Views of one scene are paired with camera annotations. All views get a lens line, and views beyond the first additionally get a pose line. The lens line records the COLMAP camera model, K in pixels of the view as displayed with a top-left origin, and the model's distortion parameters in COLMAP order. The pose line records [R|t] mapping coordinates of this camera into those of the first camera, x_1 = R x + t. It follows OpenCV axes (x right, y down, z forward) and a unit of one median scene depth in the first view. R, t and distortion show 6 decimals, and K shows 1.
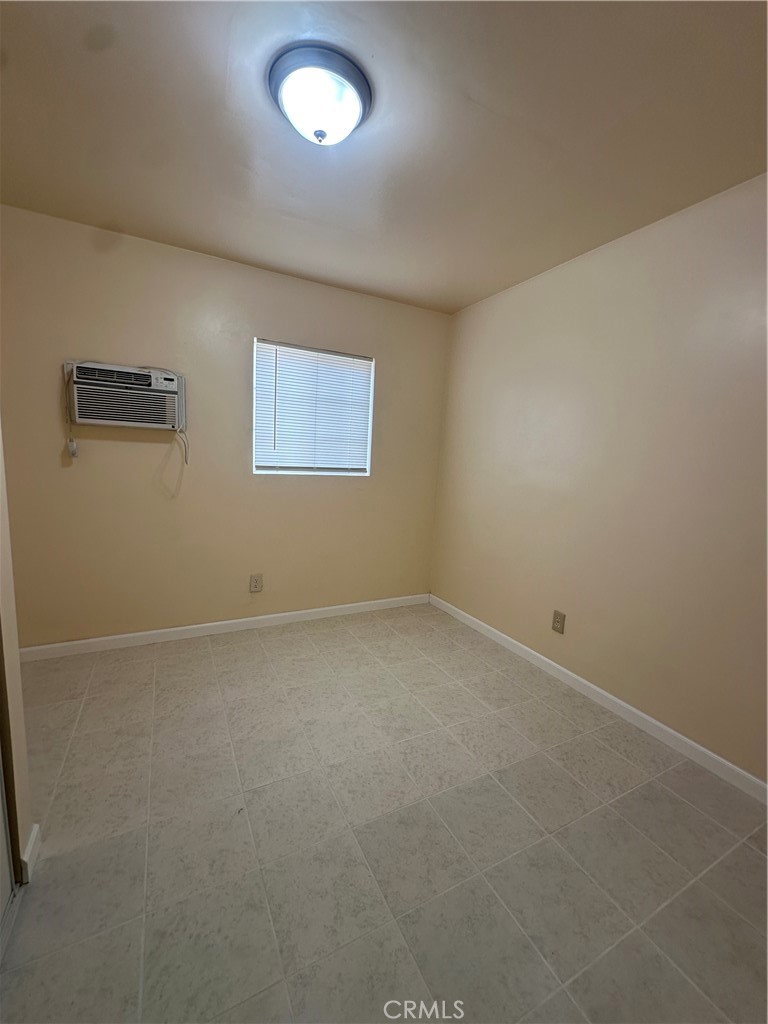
lens RADIAL K [[411.6, 0, 382.5], [0, 411.6, 510.5], [0, 0, 1]] dist [-0.003078, 0.000099]
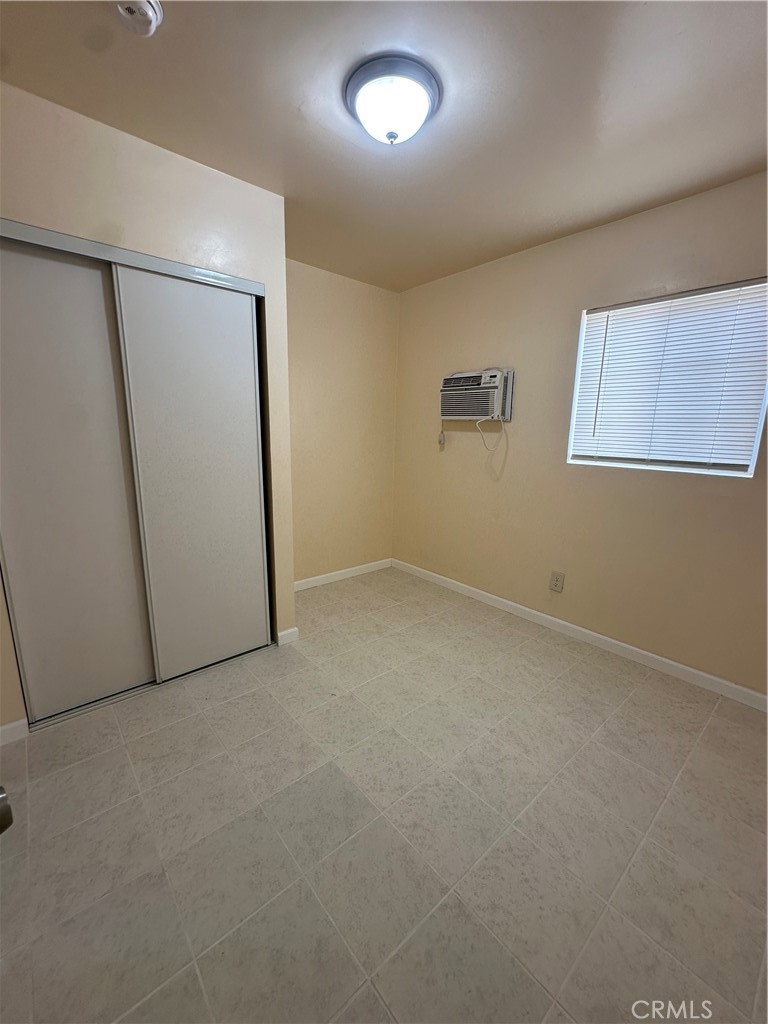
lens RADIAL K [[411.6, 0, 382.5], [0, 411.6, 510.5], [0, 0, 1]] dist [-0.003078, 0.000099]
pose [[0.231938, 0.148404, -0.961343, 0.567231], [-0.143922, 0.982652, 0.116970, -0.039757], [0.962025, 0.111228, 0.249273, 0.452613]]
